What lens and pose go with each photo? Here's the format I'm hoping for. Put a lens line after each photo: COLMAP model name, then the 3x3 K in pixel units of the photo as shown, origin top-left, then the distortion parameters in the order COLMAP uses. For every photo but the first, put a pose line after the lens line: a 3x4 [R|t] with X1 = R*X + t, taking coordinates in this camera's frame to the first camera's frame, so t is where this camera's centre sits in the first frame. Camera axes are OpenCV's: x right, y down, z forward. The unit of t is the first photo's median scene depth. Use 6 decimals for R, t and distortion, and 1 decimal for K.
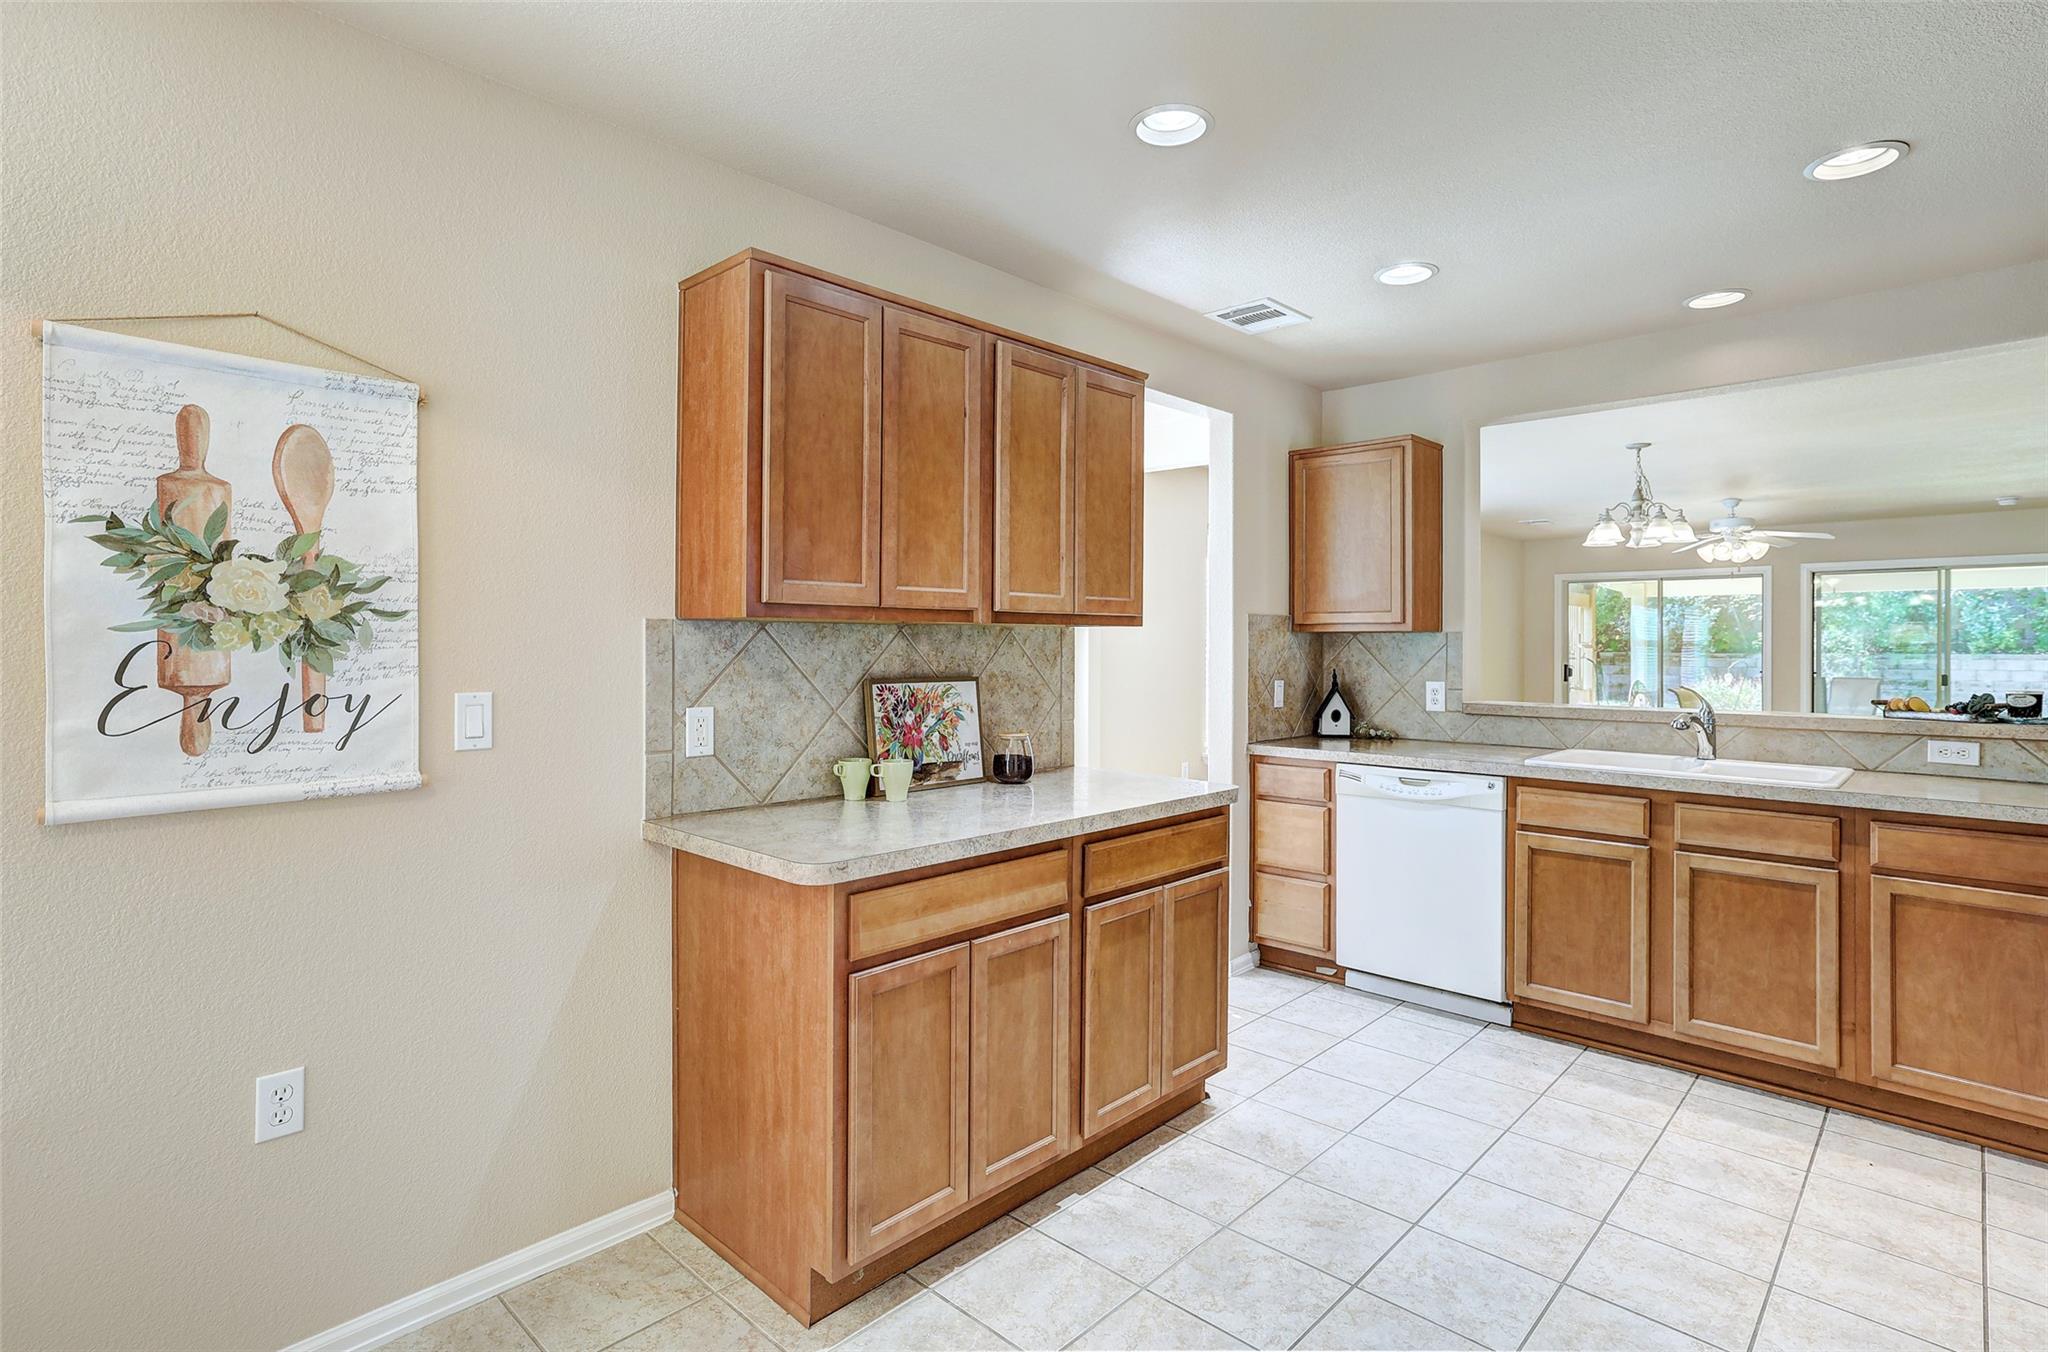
lens RADIAL K [[1021.0, 0, 1020.3], [0, 1021.0, 639.9], [0, 0, 1]] dist [-0.027075, 0.025250]
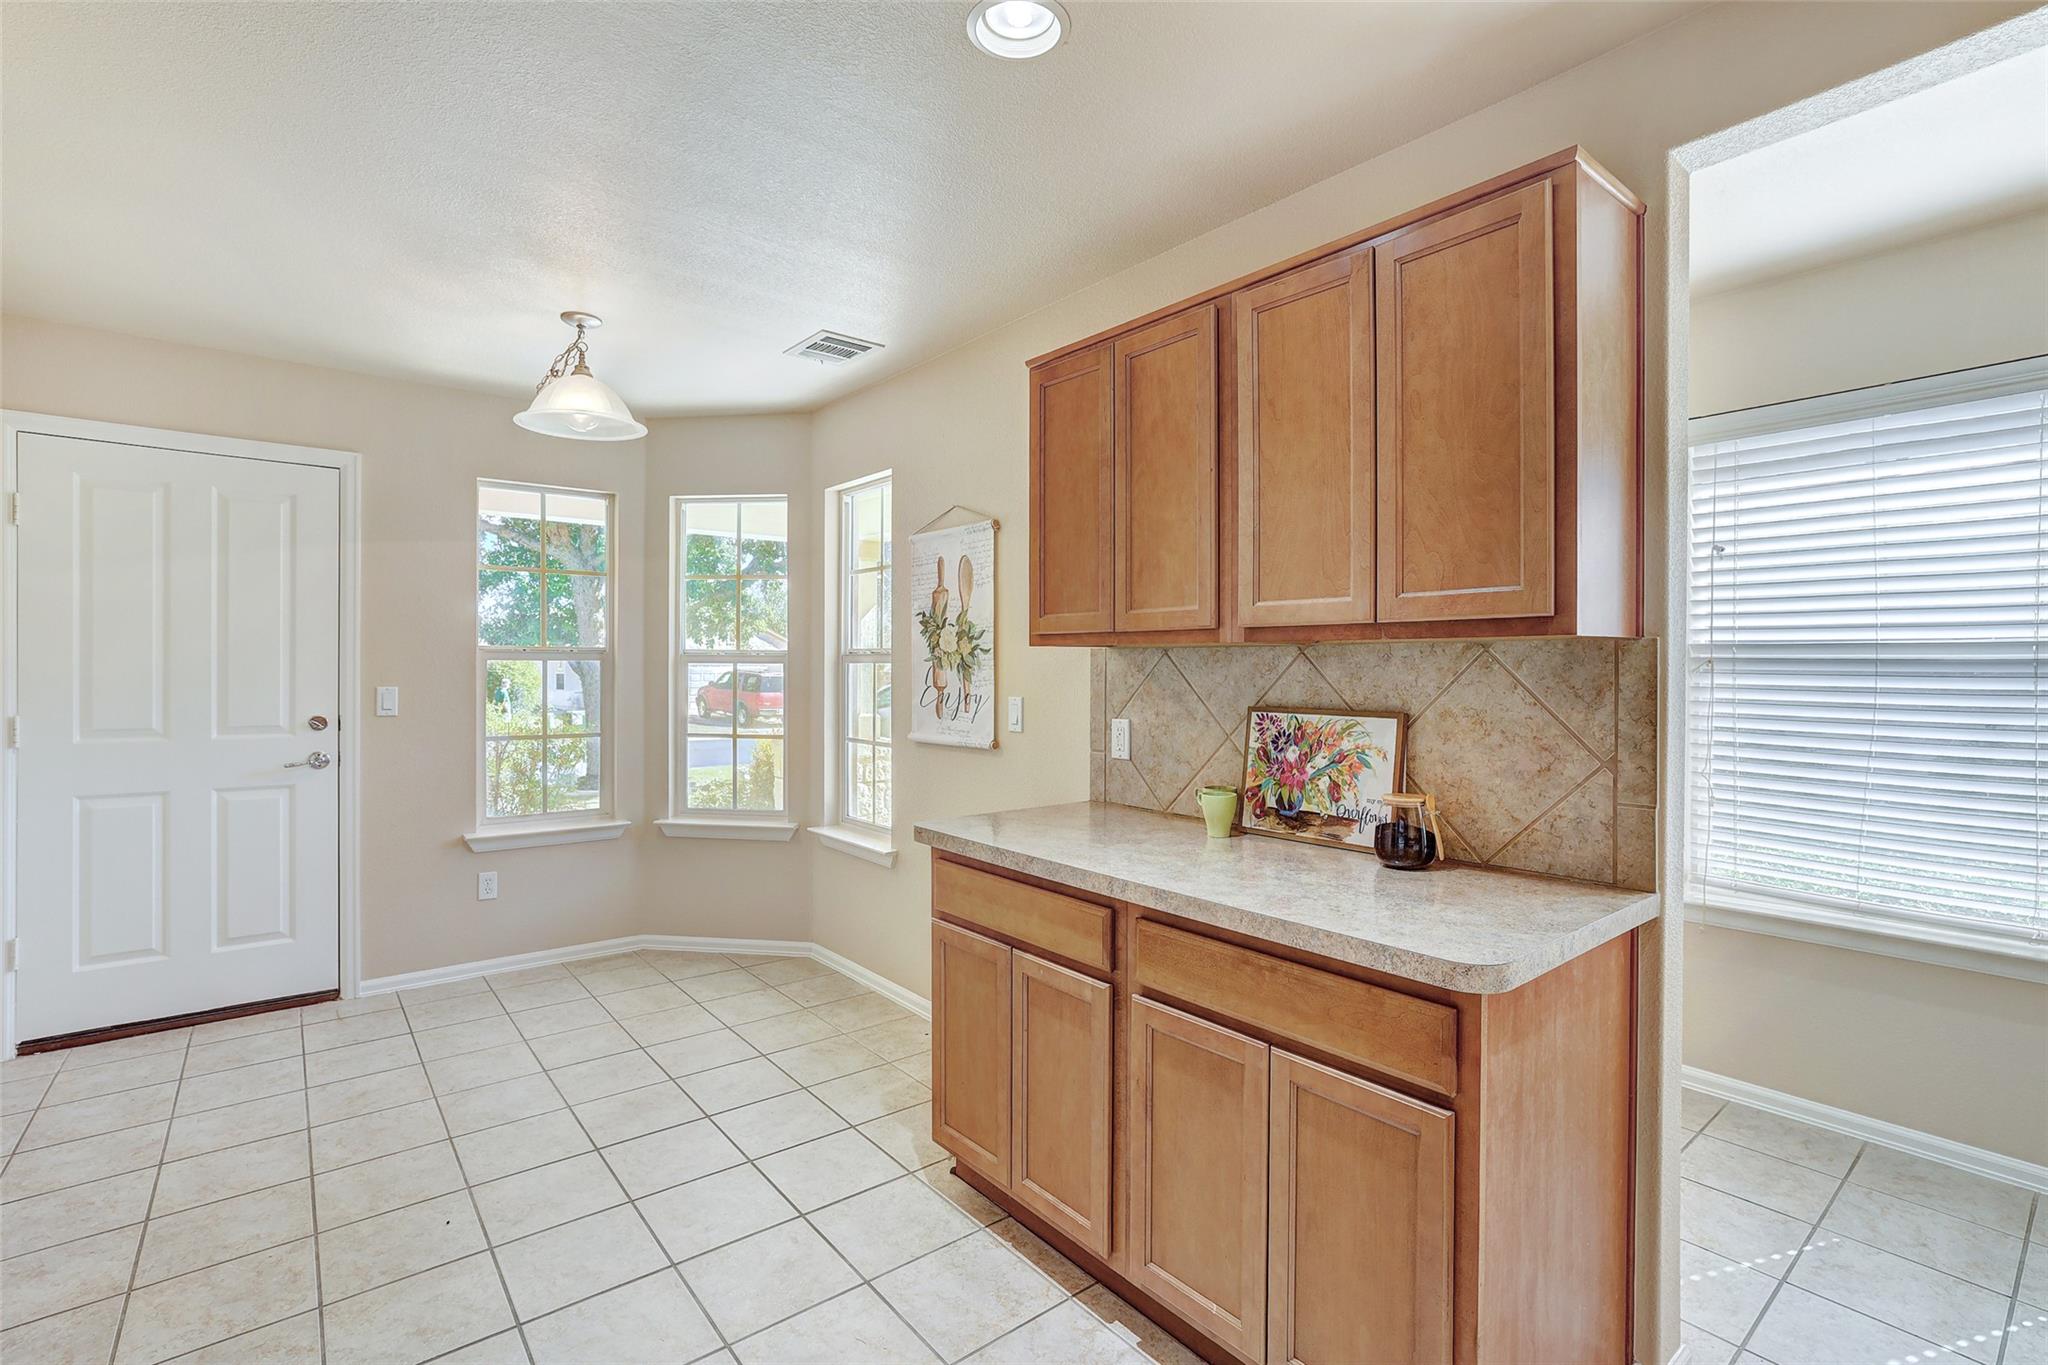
lens RADIAL K [[936.5, 0, 1013.2], [0, 936.5, 676.2], [0, 0, 1]] dist [-0.034152, 0.016205]
pose [[-0.136860, 0.007748, -0.990560, 0.681160], [0.000736, 0.999970, 0.007720, 0.004603], [0.990590, 0.000327, -0.136861, 0.850646]]
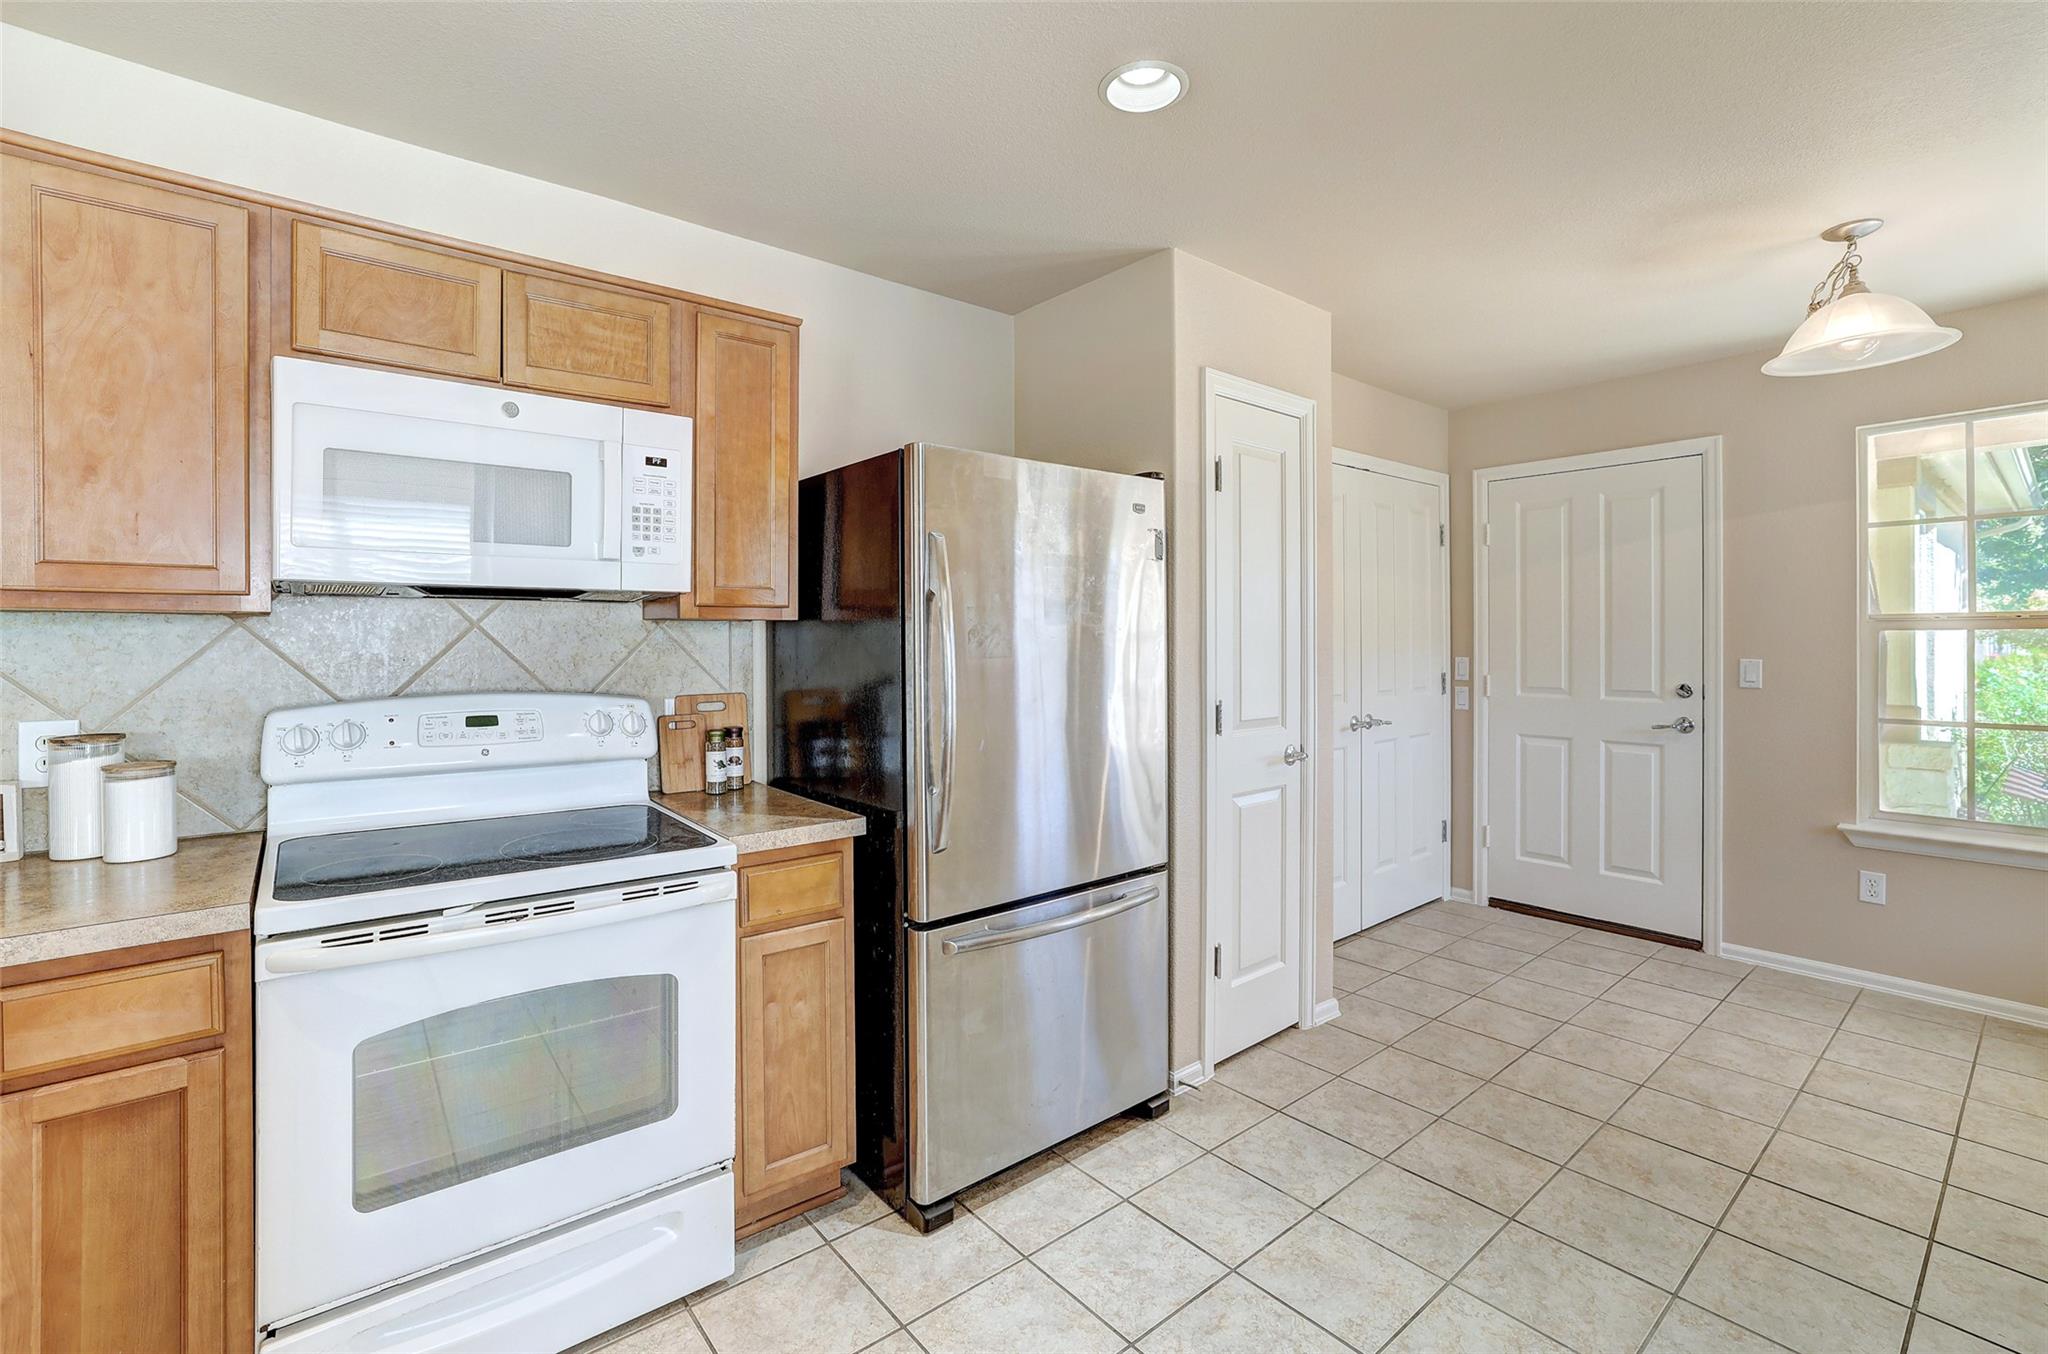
lens RADIAL K [[887.1, 0, 1009.1], [0, 887.1, 640.6], [0, 0, 1]] dist [-0.044456, 0.016964]
pose [[-0.991686, 0.001101, 0.128677, 0.400410], [0.000300, 0.999980, -0.006242, 0.009602], [-0.128682, -0.006151, -0.991667, 1.151705]]
